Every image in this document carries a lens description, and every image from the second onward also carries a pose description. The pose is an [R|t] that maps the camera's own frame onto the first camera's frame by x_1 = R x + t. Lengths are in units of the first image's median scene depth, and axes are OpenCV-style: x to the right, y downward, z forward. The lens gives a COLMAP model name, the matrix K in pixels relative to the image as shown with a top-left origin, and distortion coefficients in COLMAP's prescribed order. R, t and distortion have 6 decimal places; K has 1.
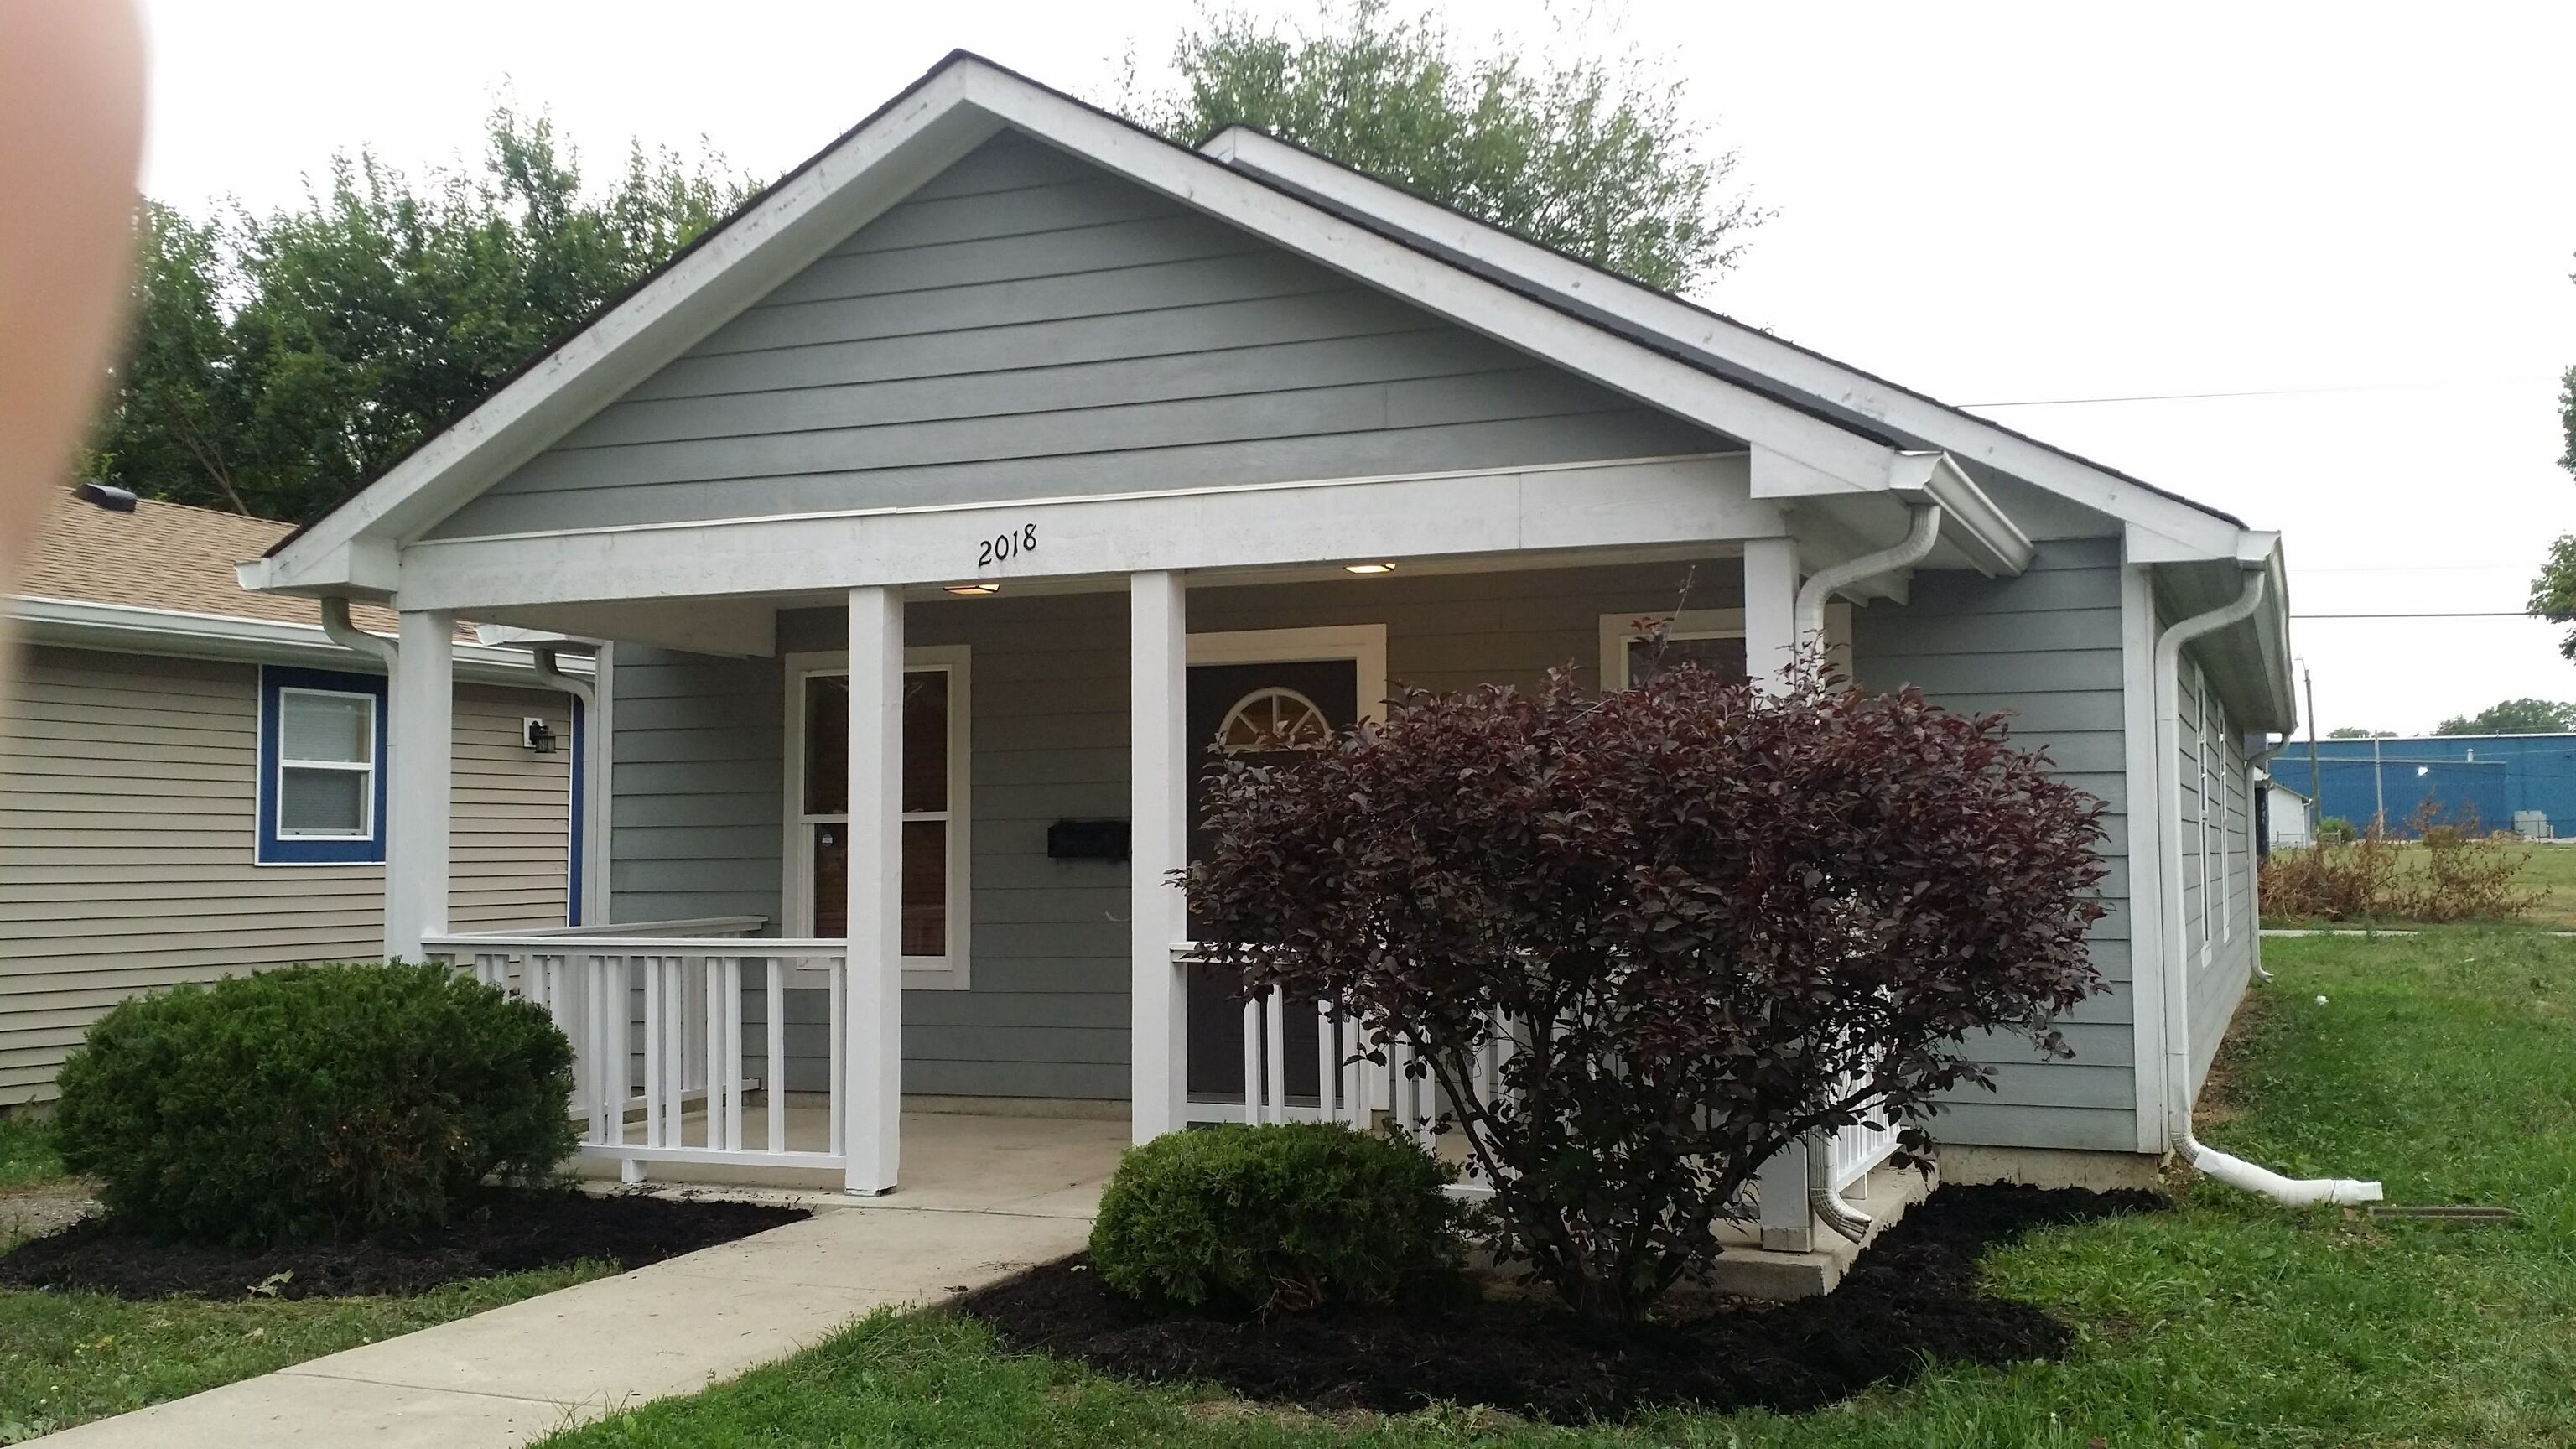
lens RADIAL K [[2393.6, 0, 1288.0], [0, 2393.6, 724.5], [0, 0, 1]] dist [0.122690, -0.333540]
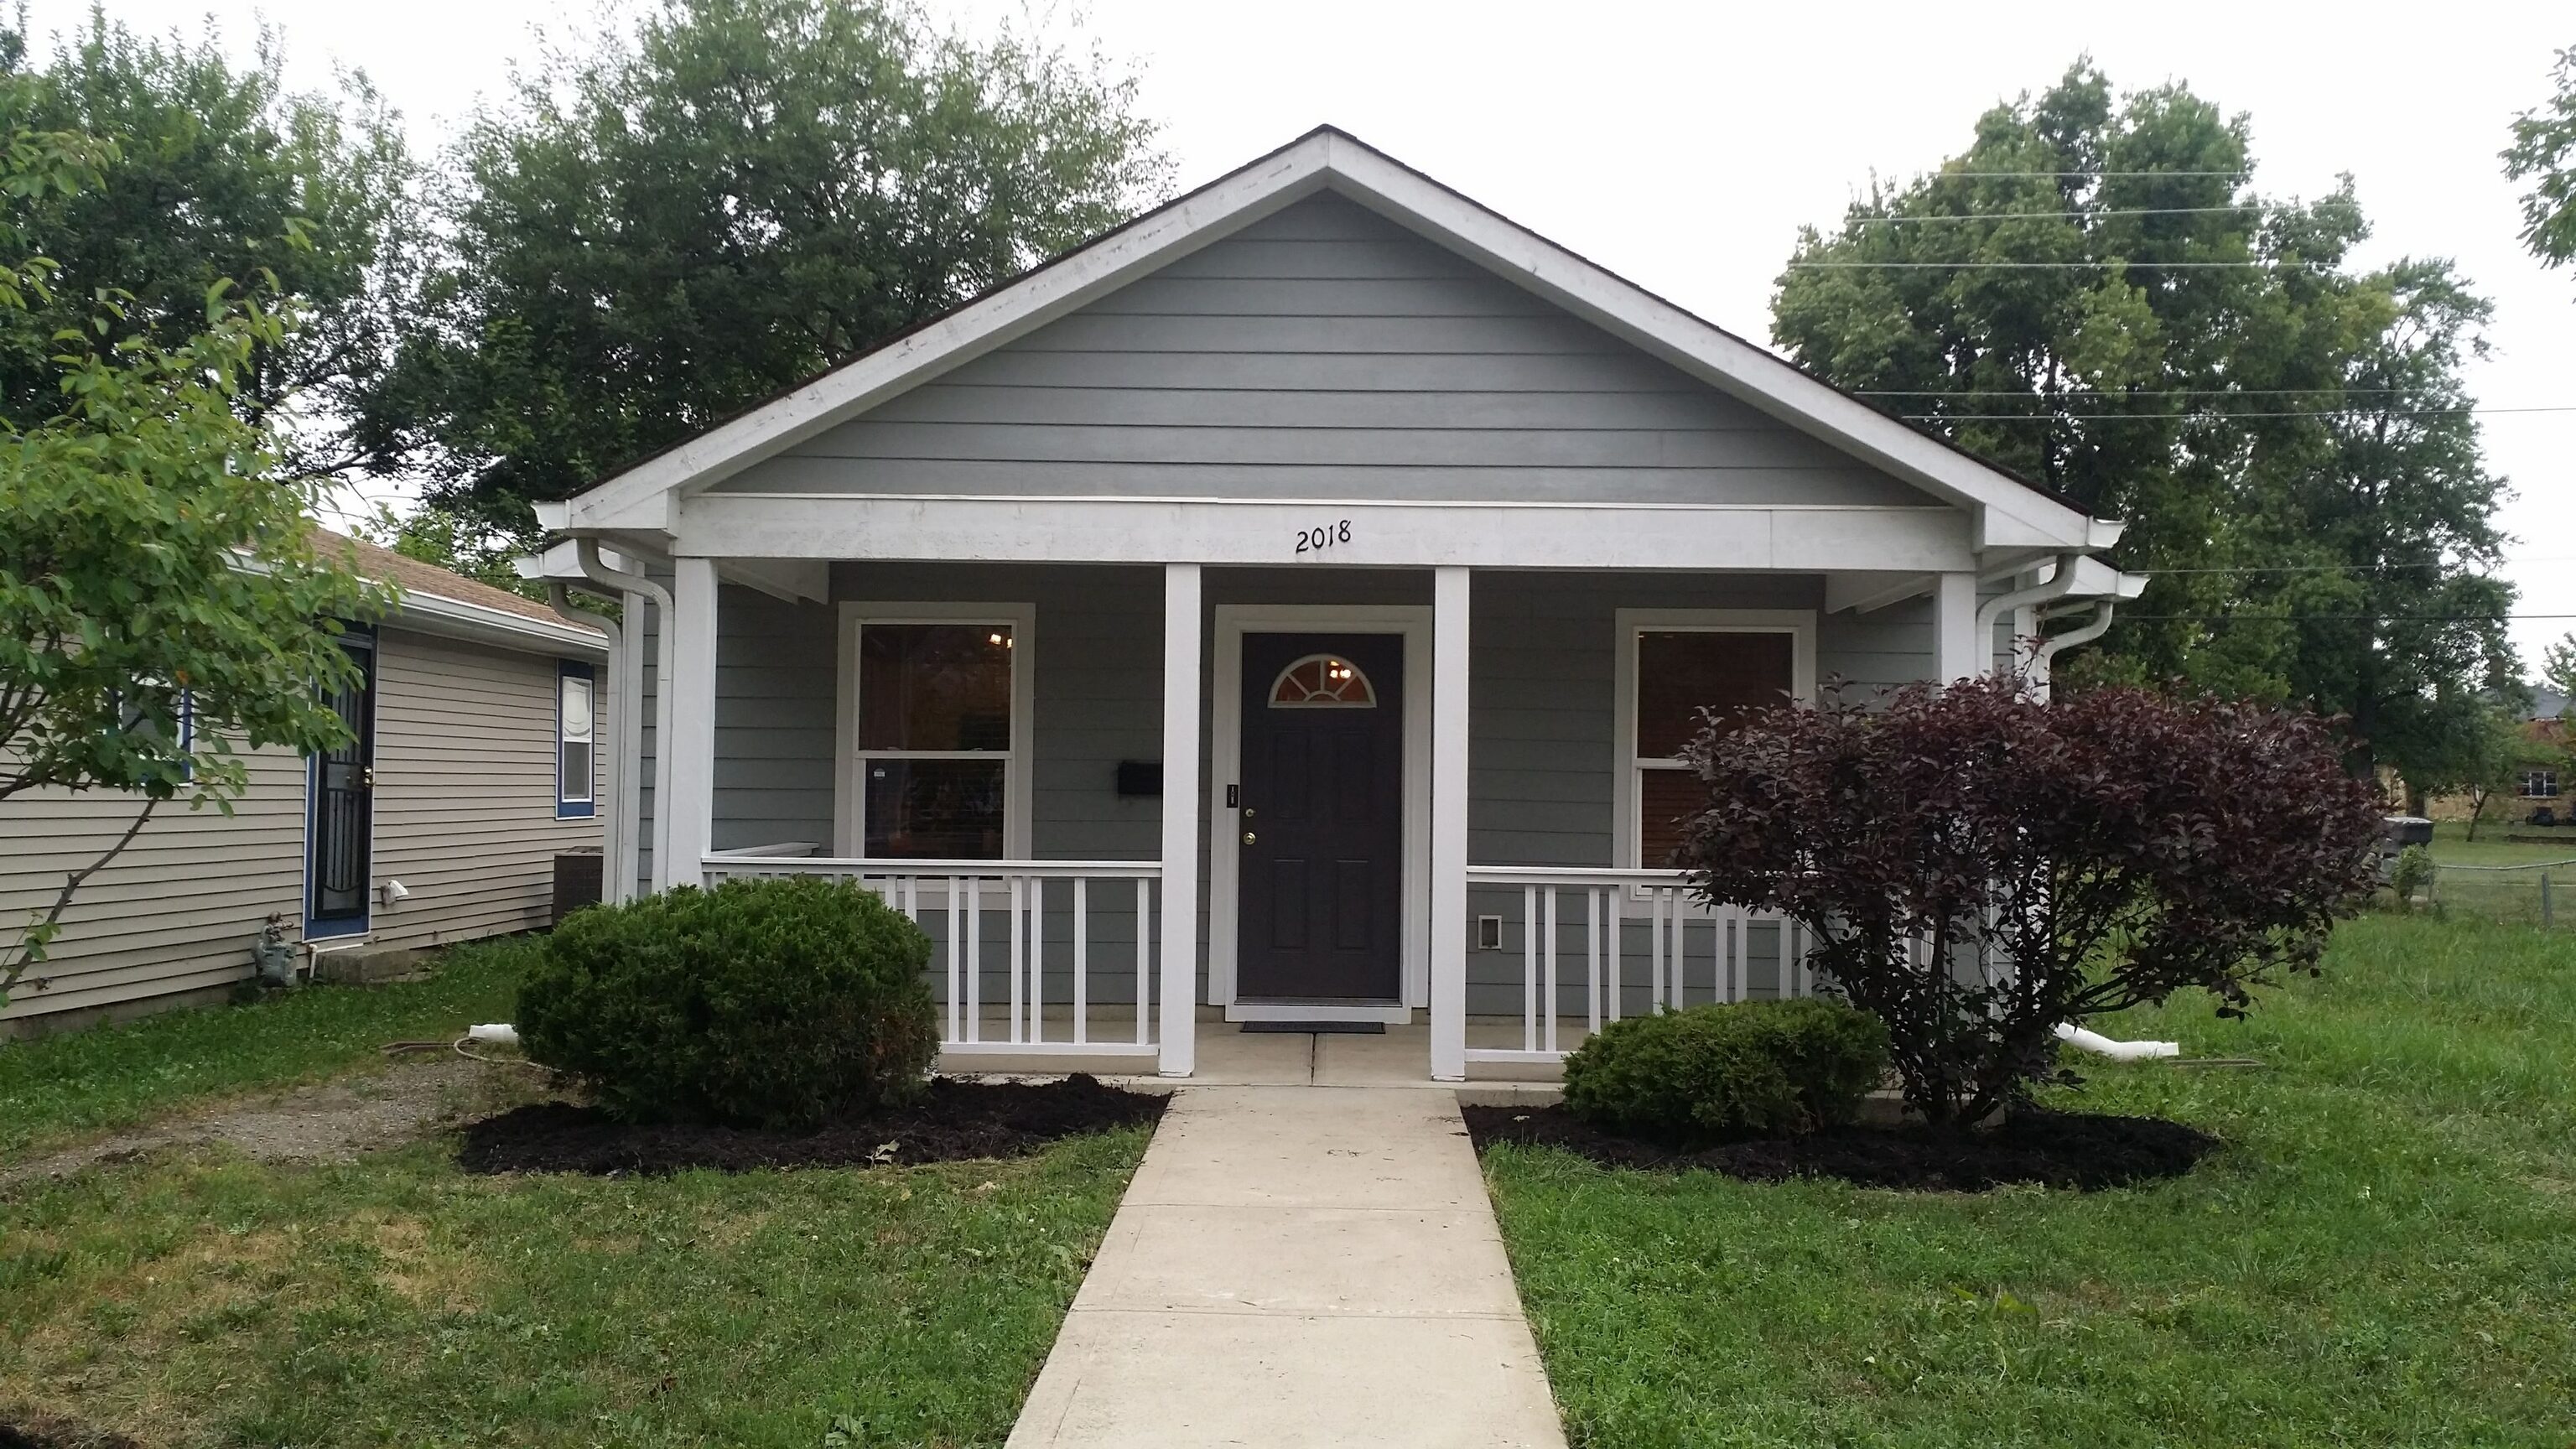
lens RADIAL K [[2393.6, 0, 1288.0], [0, 2393.6, 724.5], [0, 0, 1]] dist [0.122690, -0.333540]
pose [[0.928183, 0.028947, 0.370997, -0.545349], [-0.037802, 0.999147, 0.016617, 0.000223], [-0.370200, -0.029448, 0.928485, -0.107762]]
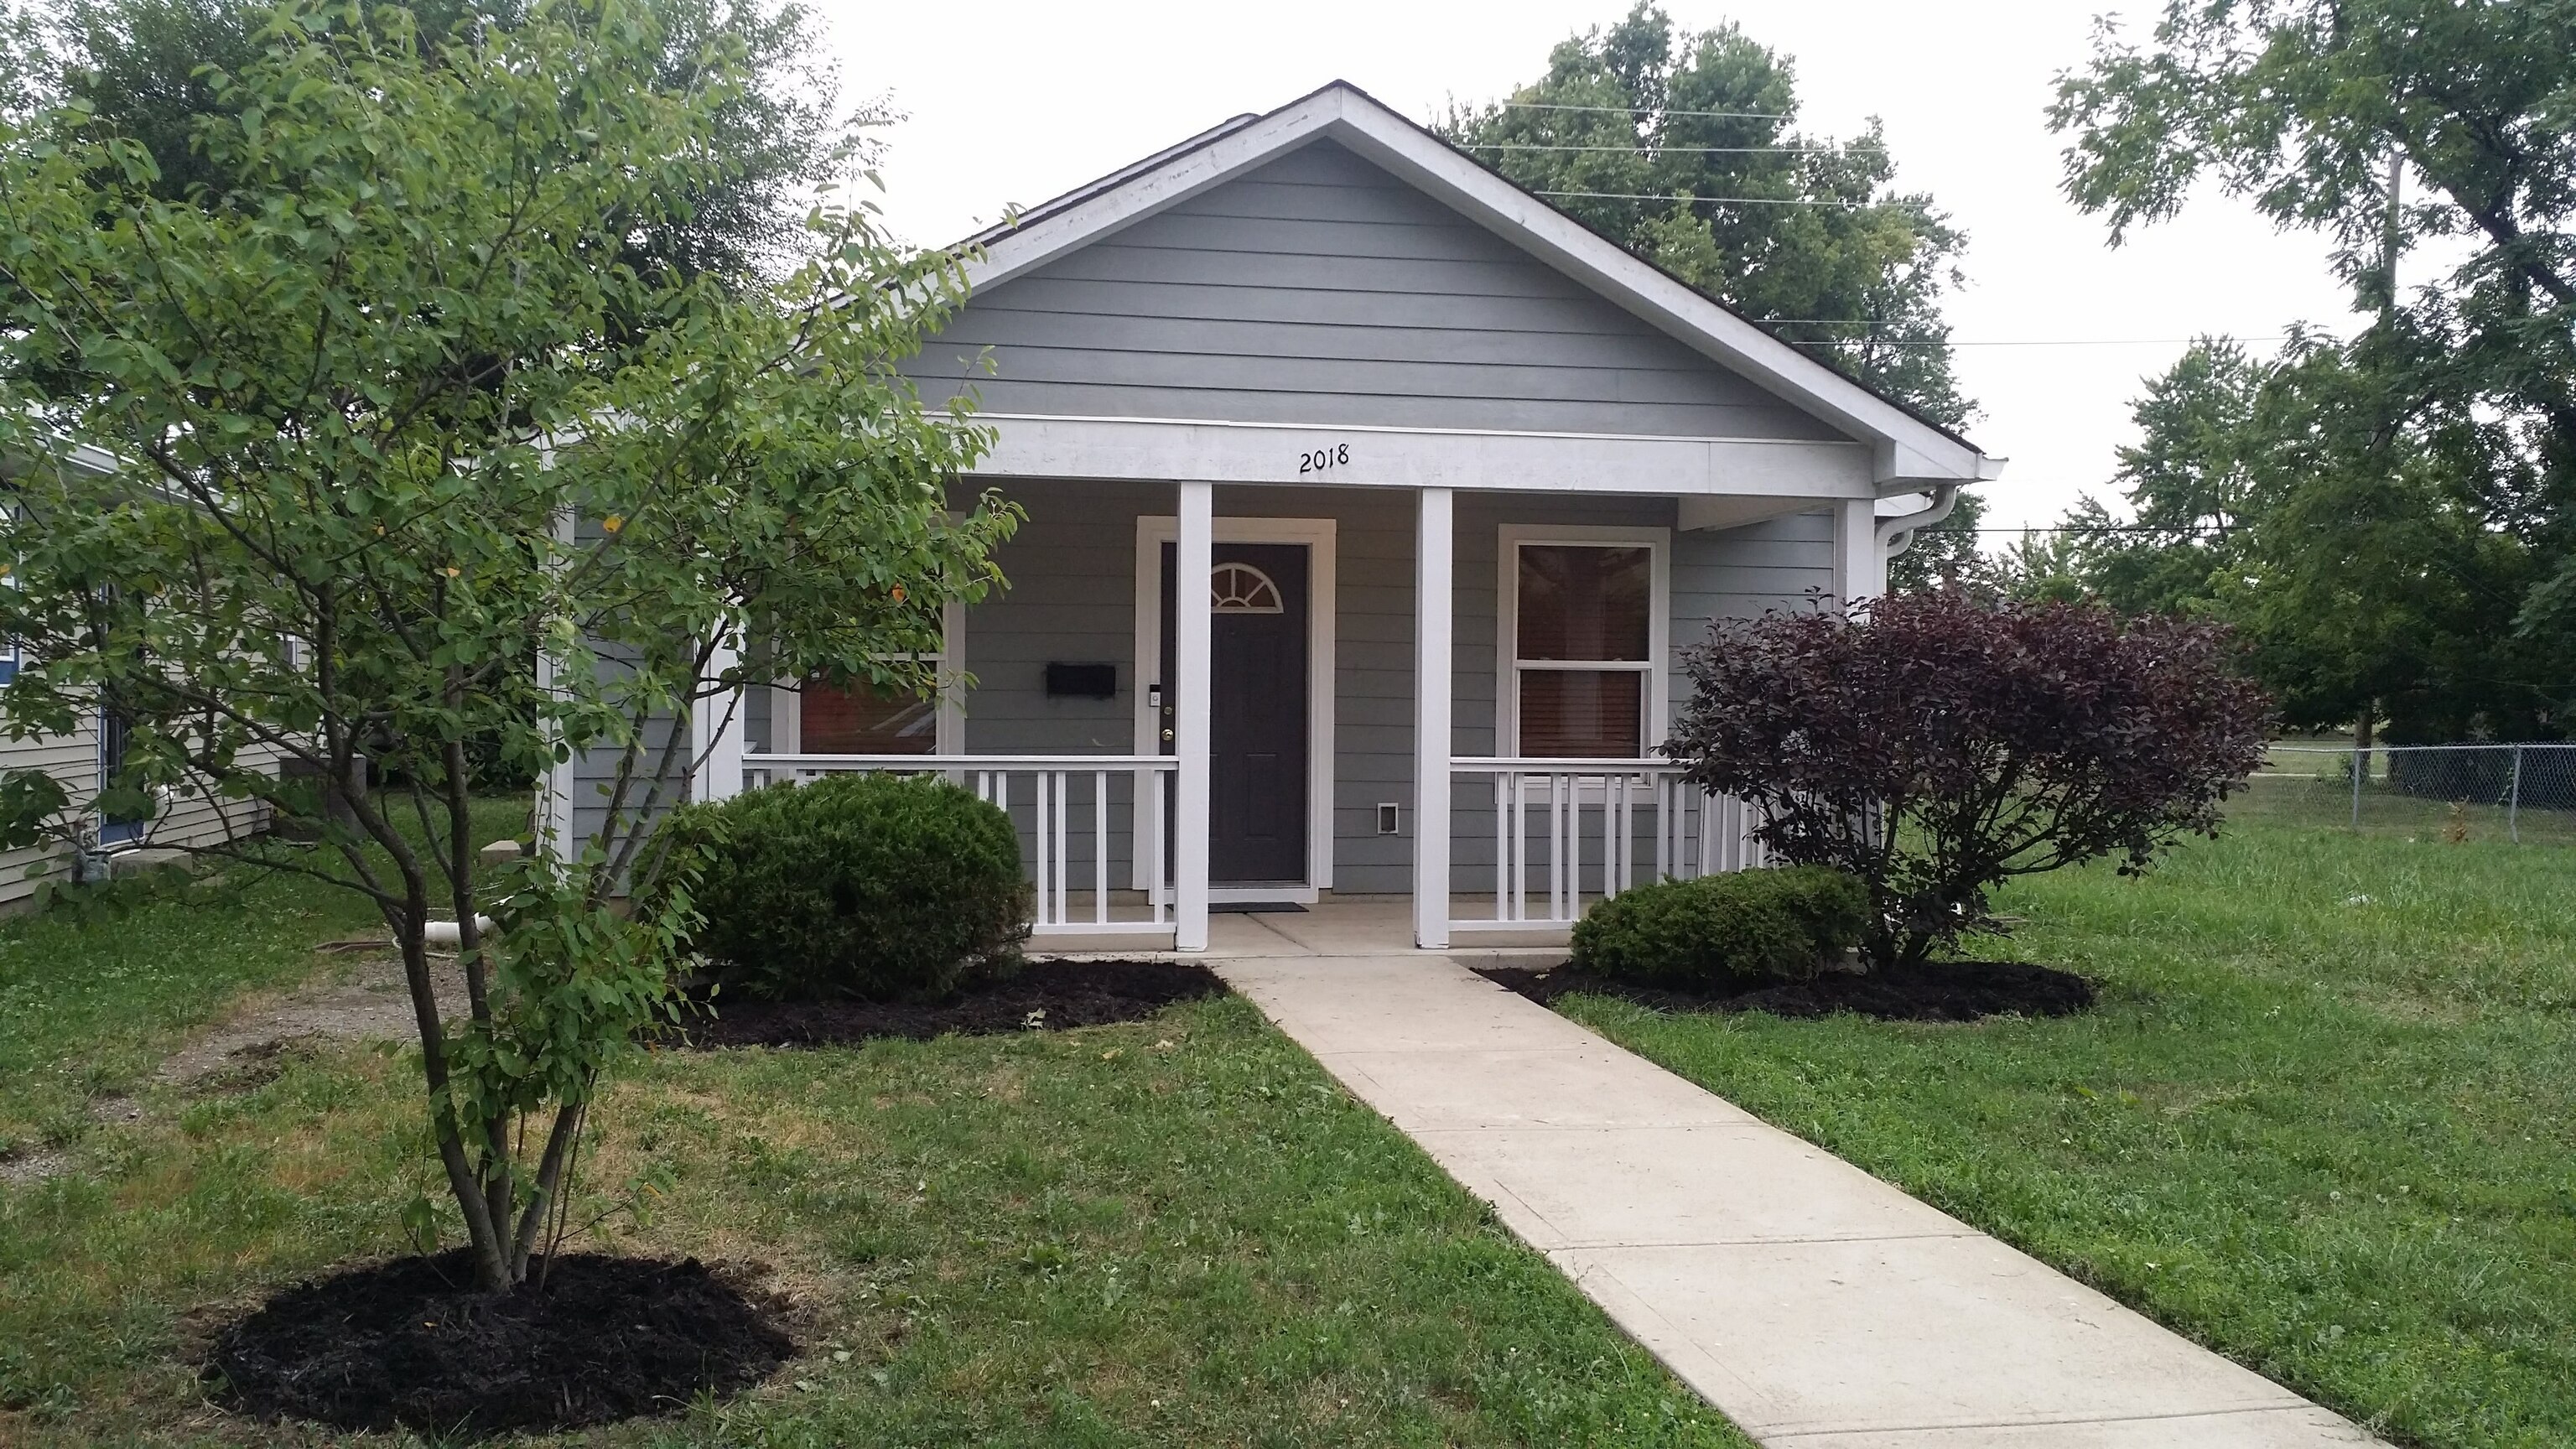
lens RADIAL K [[2393.6, 0, 1288.0], [0, 2393.6, 724.5], [0, 0, 1]] dist [0.122690, -0.333540]
pose [[0.829641, 0.008063, 0.558239, -0.821484], [-0.043527, 0.997786, 0.050277, 0.005706], [-0.556598, -0.066011, 0.828155, -0.087478]]
